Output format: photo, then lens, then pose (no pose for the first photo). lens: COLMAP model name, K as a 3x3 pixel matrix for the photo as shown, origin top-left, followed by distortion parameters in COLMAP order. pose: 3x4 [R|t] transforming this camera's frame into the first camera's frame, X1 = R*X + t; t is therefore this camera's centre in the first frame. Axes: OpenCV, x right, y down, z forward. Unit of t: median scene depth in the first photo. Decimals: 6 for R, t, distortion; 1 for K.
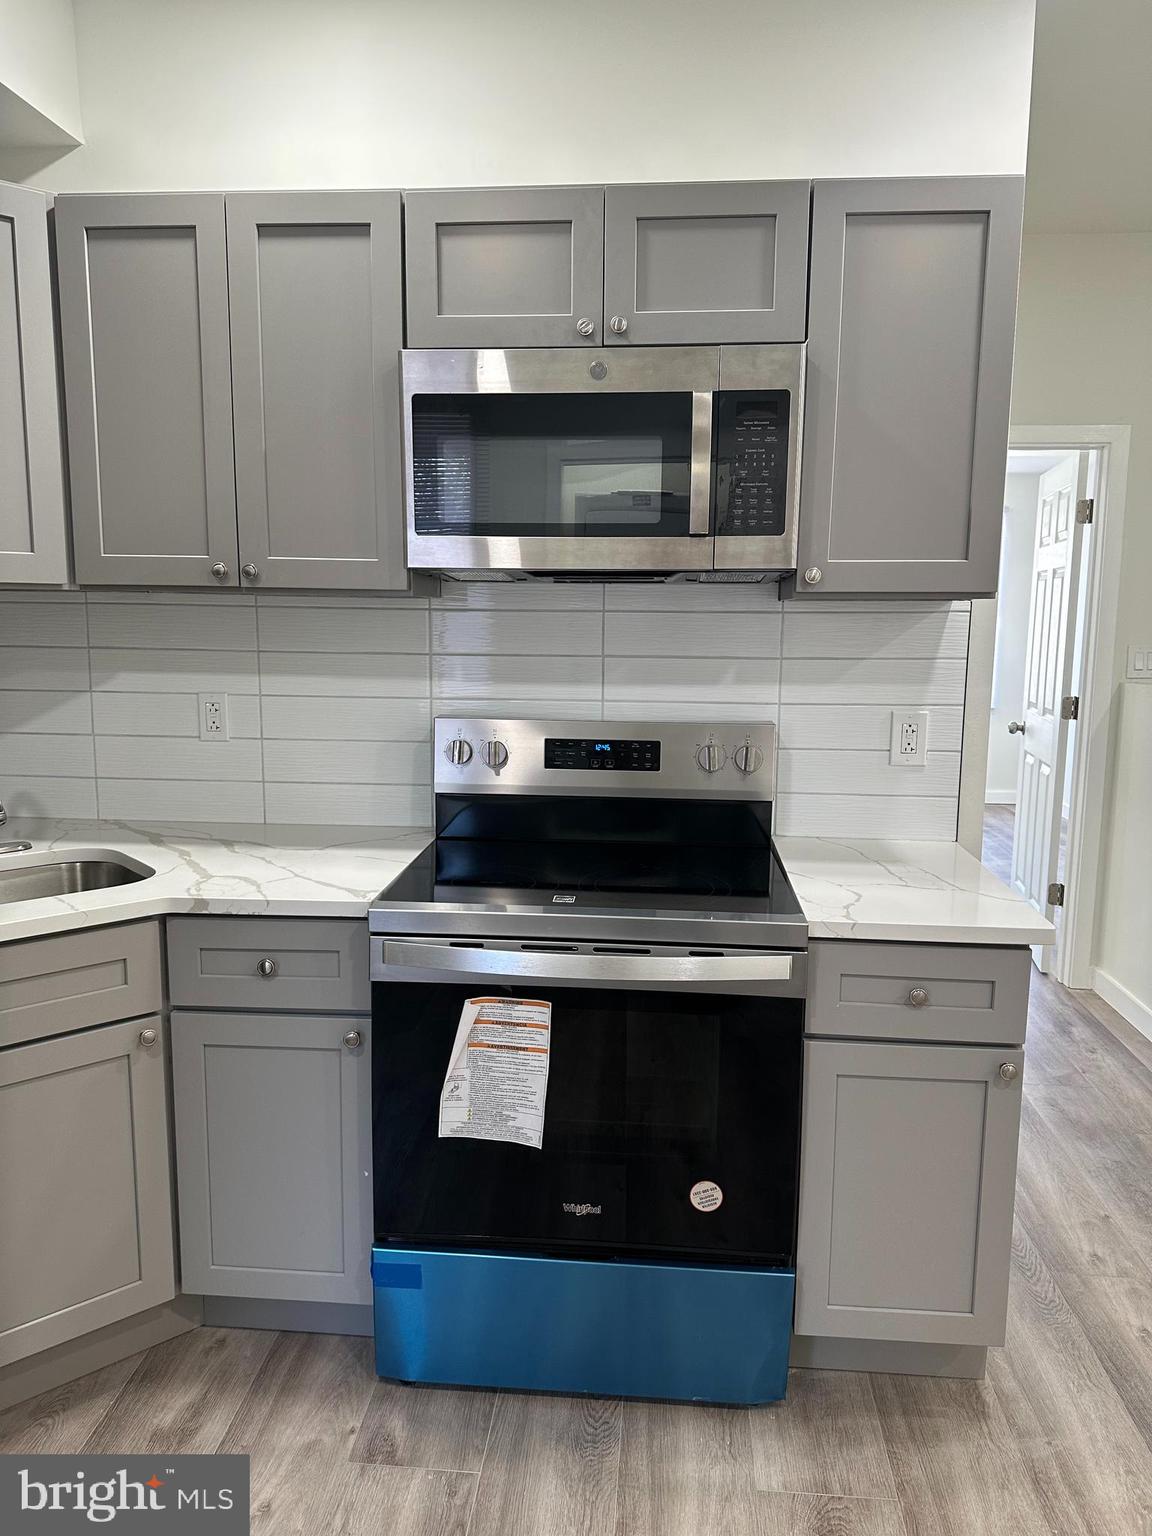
lens RADIAL K [[1081.4, 0, 579.7], [0, 1081.4, 765.4], [0, 0, 1]] dist [0.063464, -0.067962]
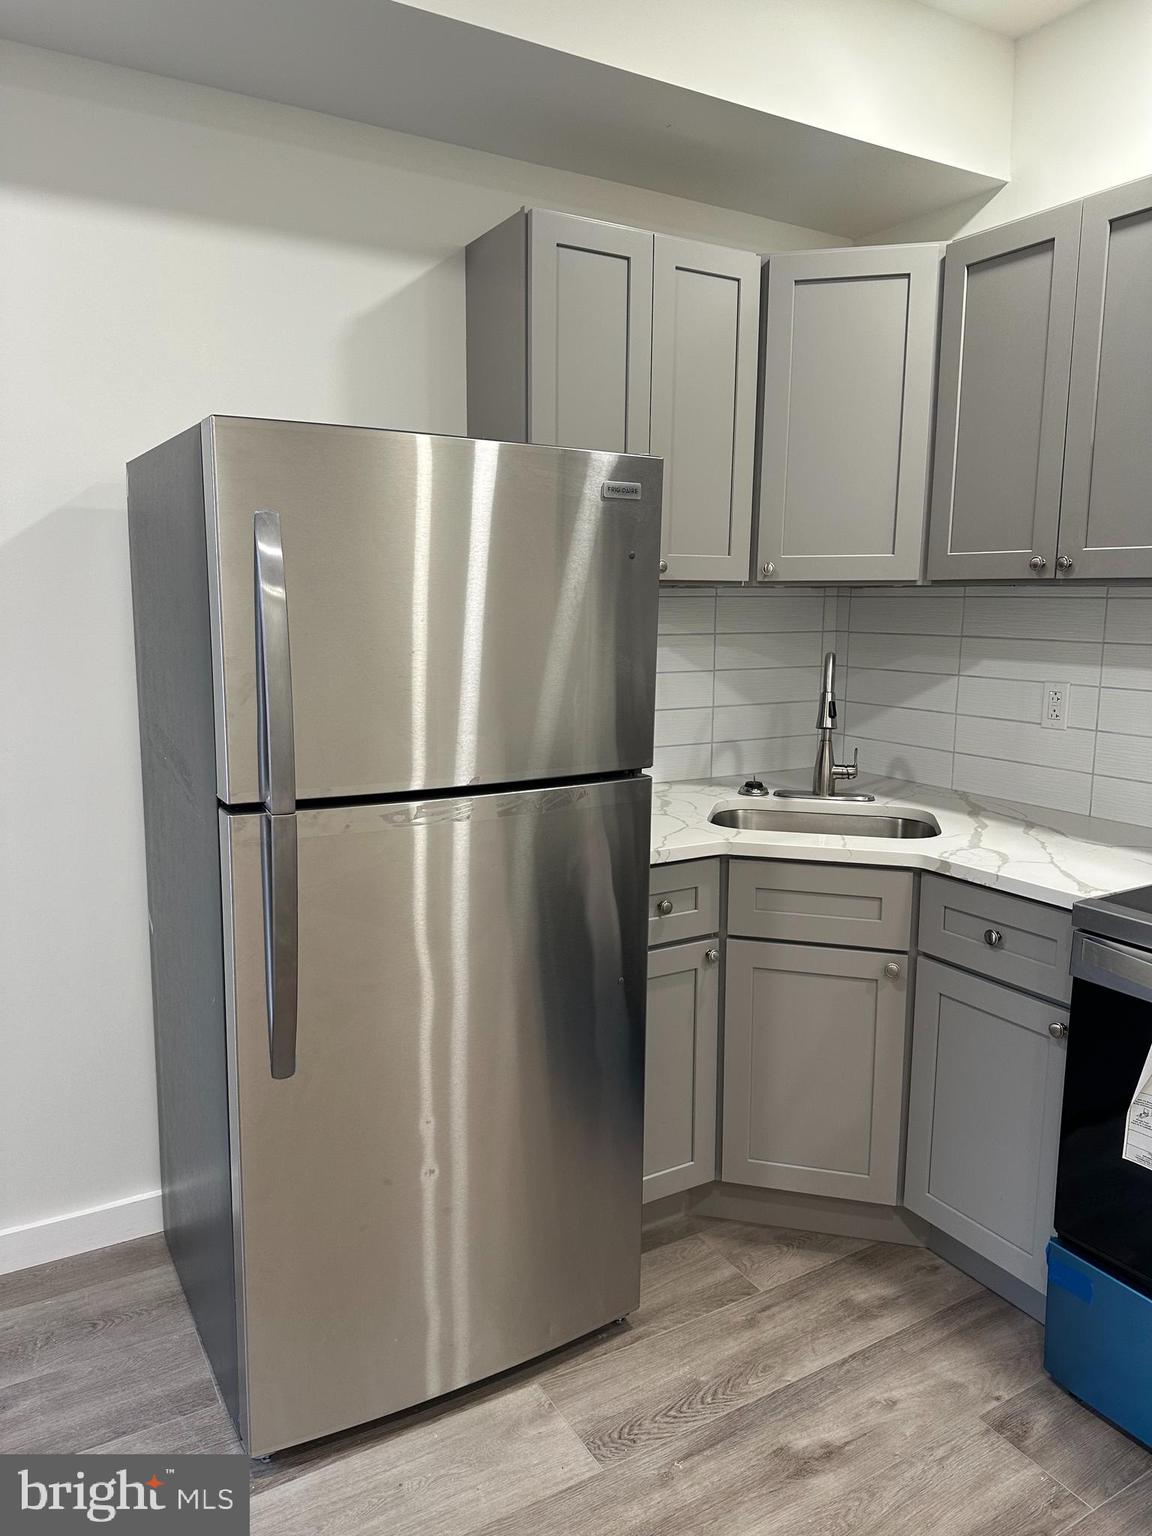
lens RADIAL K [[1084.2, 0, 578.2], [0, 1084.2, 762.0], [0, 0, 1]] dist [0.059418, -0.057656]
pose [[0.578146, 0.117385, -0.807445, 0.313422], [-0.118426, 0.991190, 0.059302, 0.000734], [0.807293, 0.061337, 0.586954, 0.038413]]
